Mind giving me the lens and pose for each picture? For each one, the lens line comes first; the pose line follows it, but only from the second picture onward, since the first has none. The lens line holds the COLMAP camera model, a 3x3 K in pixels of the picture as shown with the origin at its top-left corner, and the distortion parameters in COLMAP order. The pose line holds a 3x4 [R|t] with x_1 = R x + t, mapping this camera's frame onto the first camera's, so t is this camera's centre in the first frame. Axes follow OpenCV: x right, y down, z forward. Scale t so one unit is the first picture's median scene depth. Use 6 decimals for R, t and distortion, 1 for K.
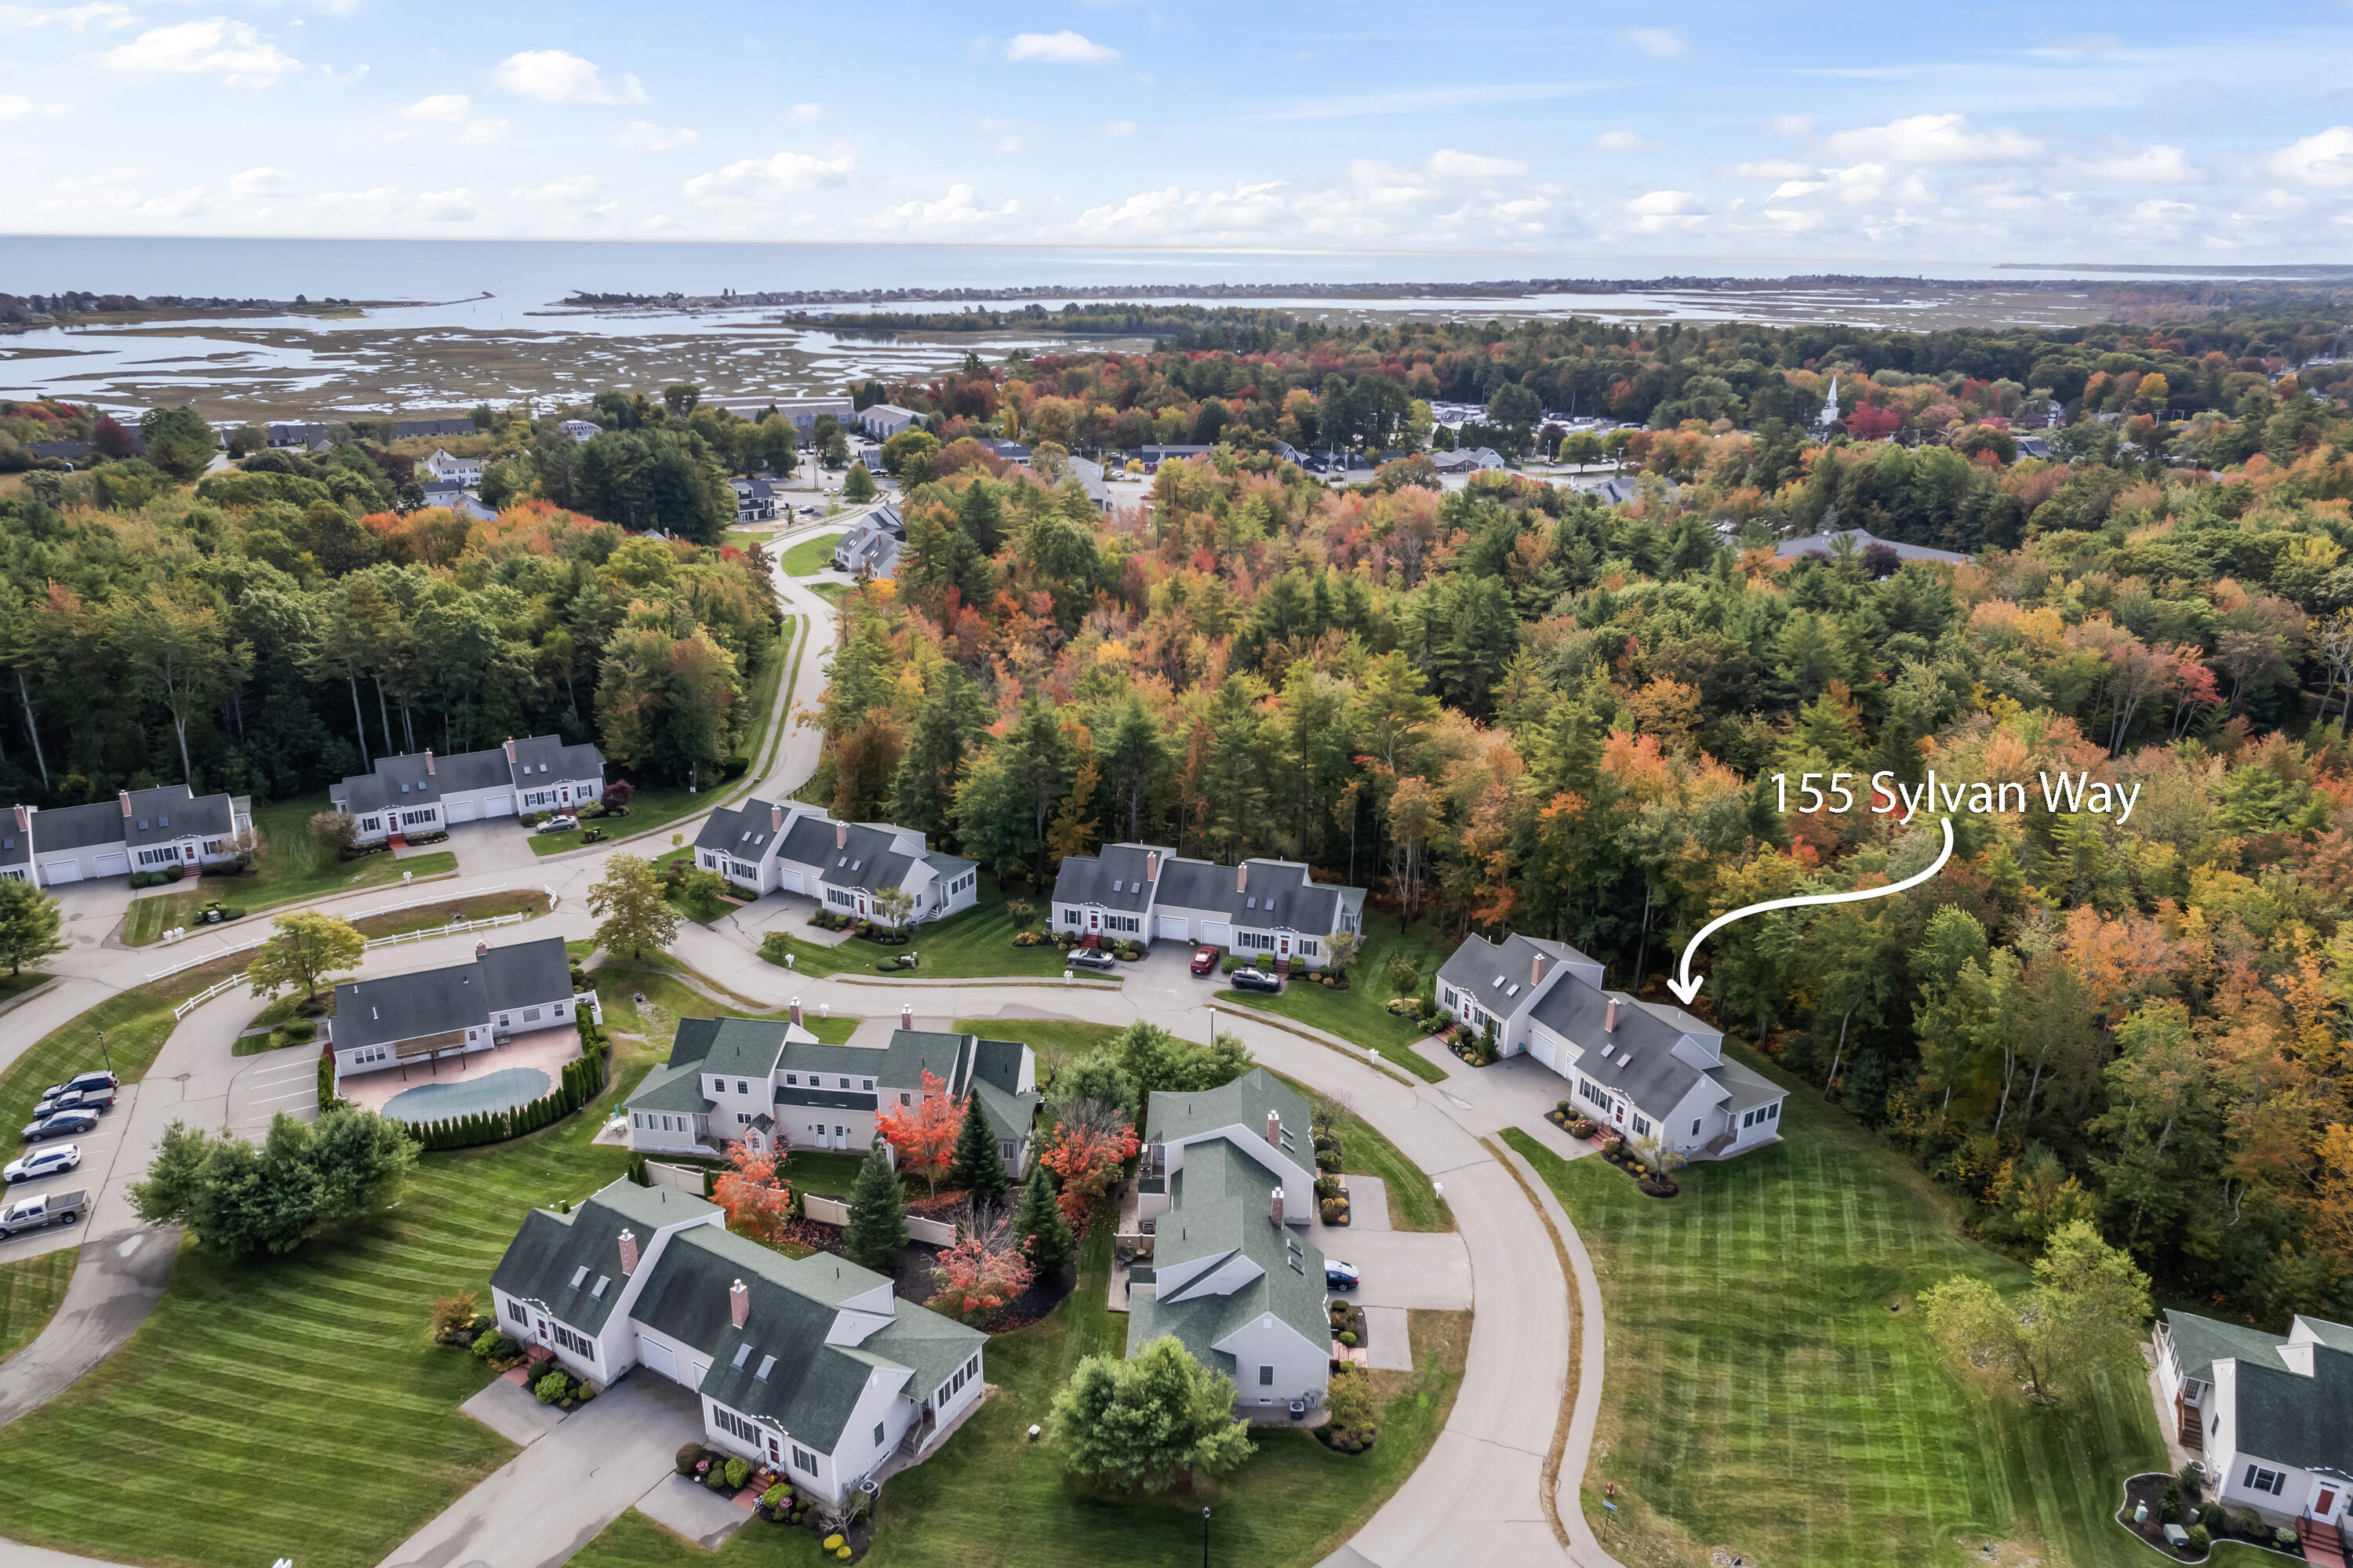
lens RADIAL K [[1508.9, 0, 1187.1], [0, 1508.9, 784.3], [0, 0, 1]] dist [-0.080474, 0.070722]
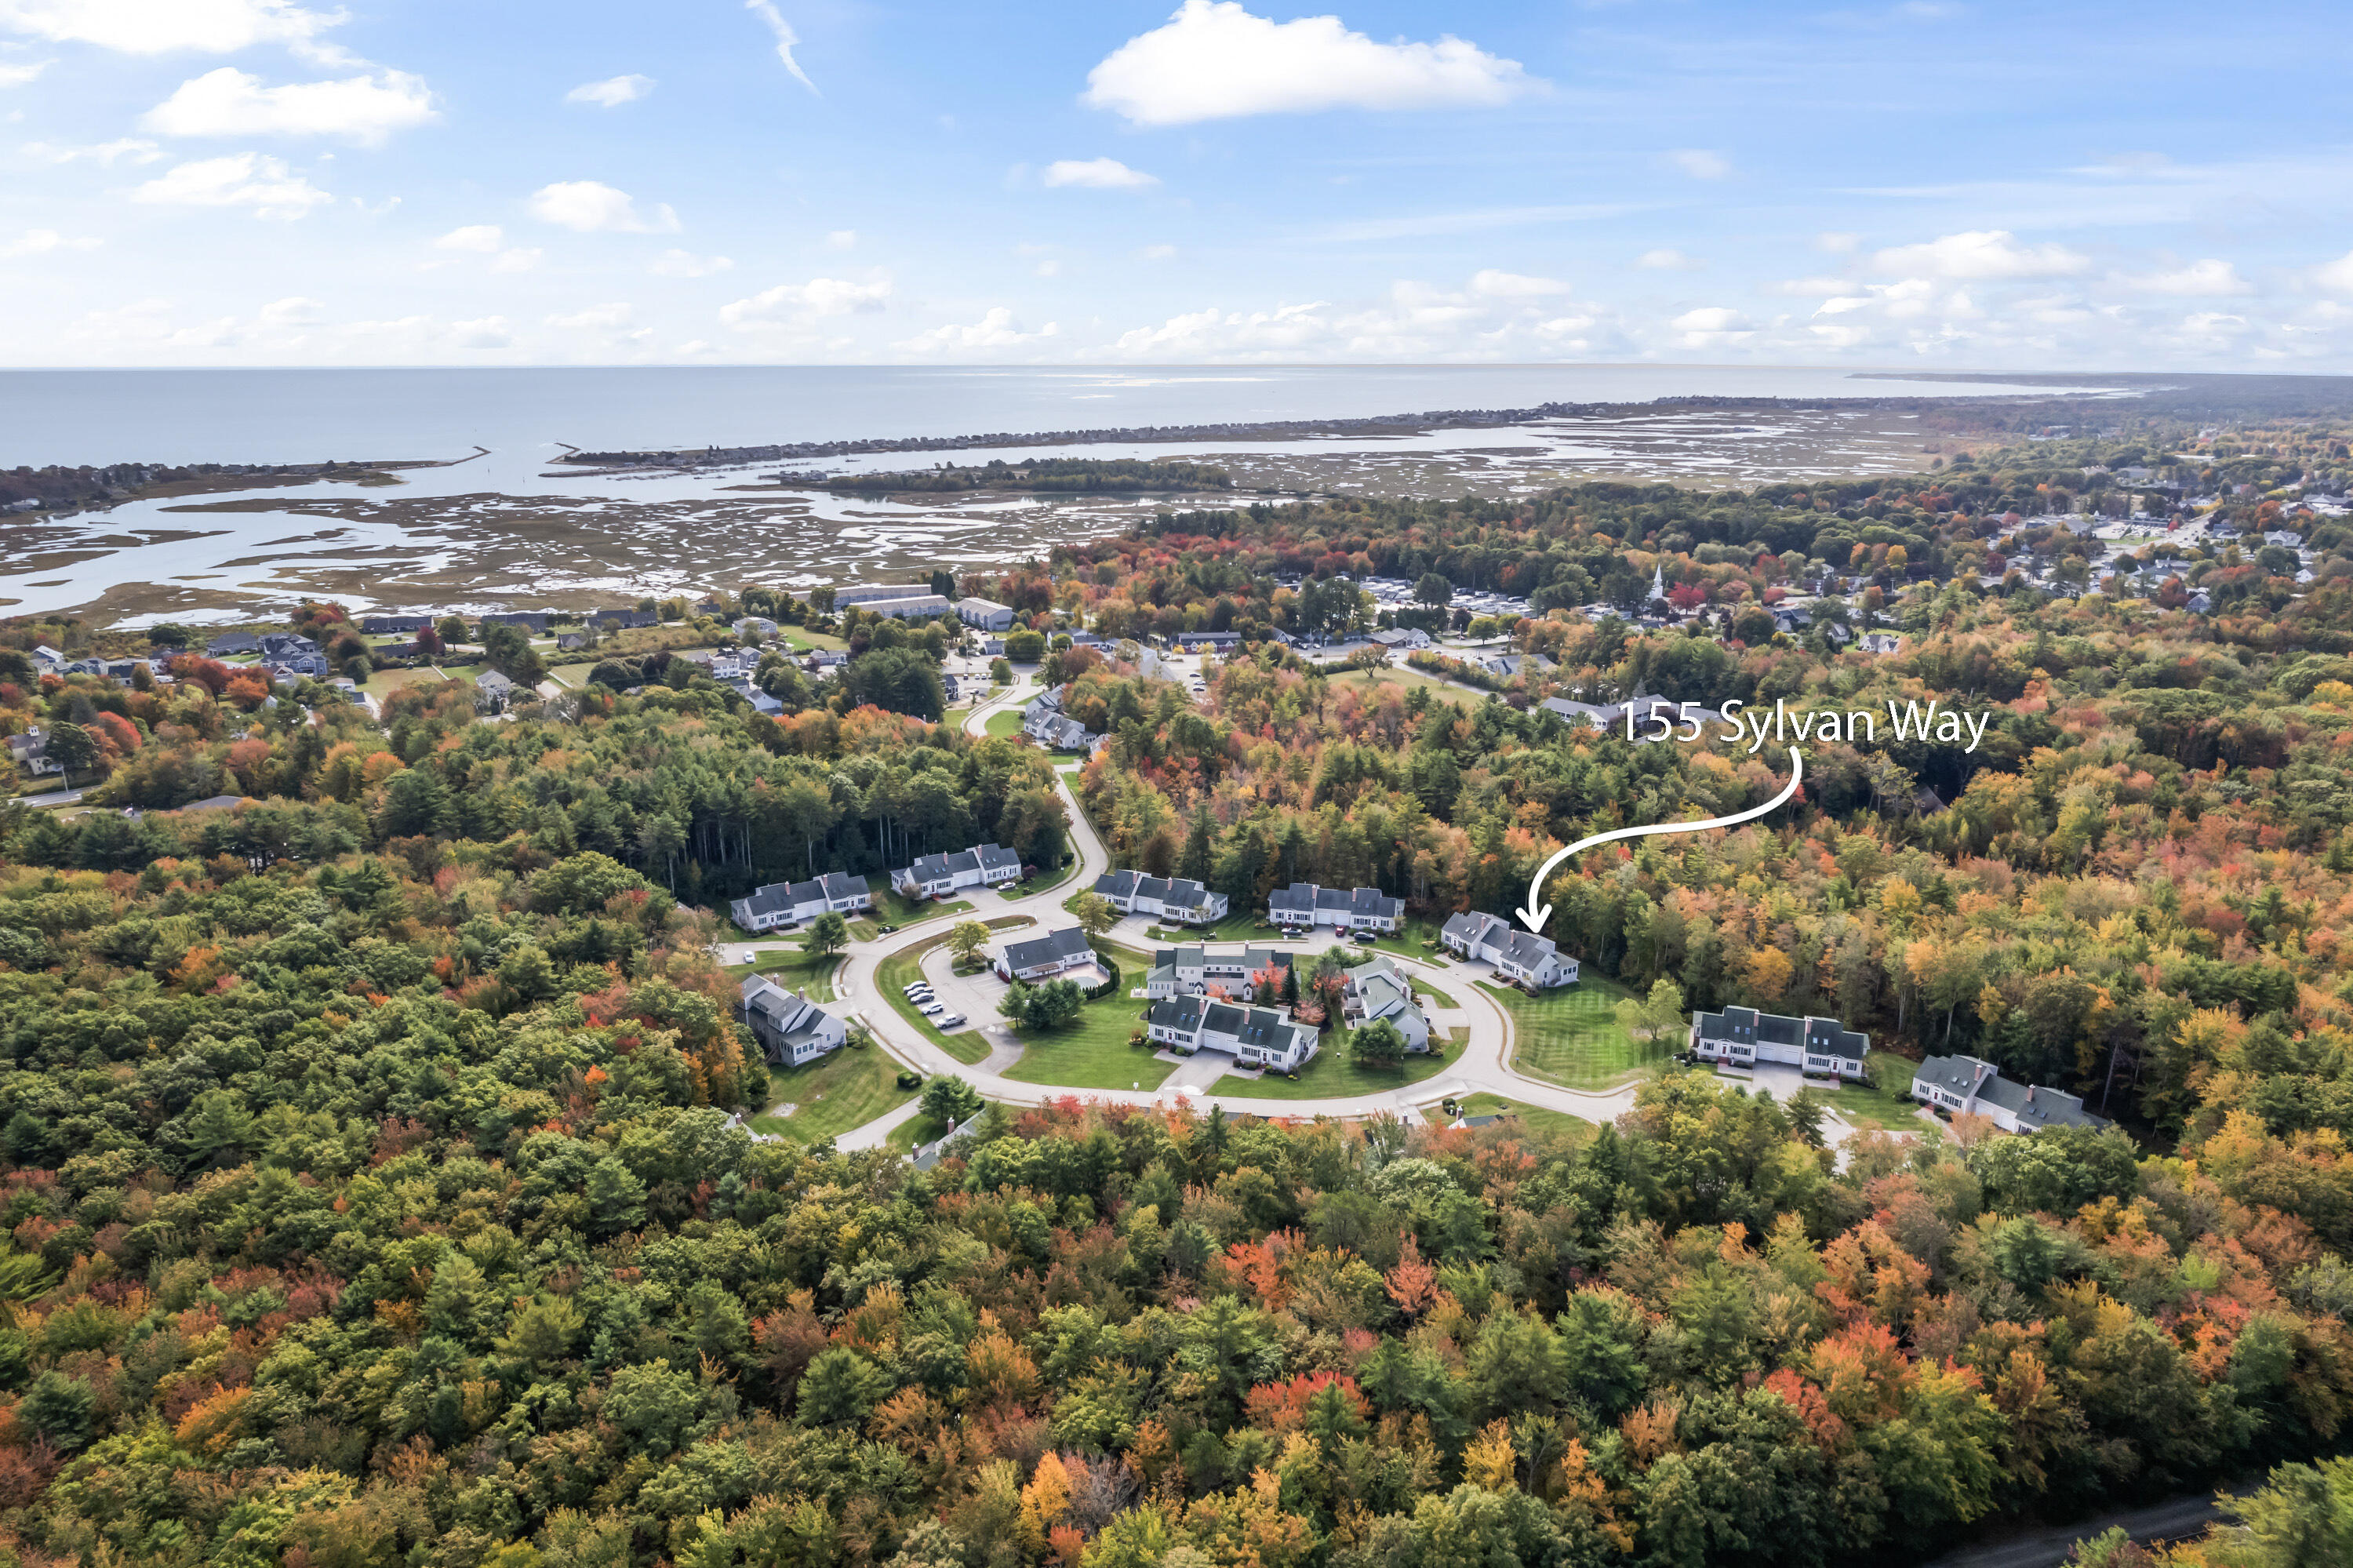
lens RADIAL K [[1508.9, 0, 1187.1], [0, 1508.9, 784.3], [0, 0, 1]] dist [-0.080474, 0.070722]
pose [[0.997724, -0.027436, 0.061596, -0.307506], [0.031481, 0.997344, -0.065685, 0.031163], [-0.059630, 0.067474, 0.995937, -1.120993]]
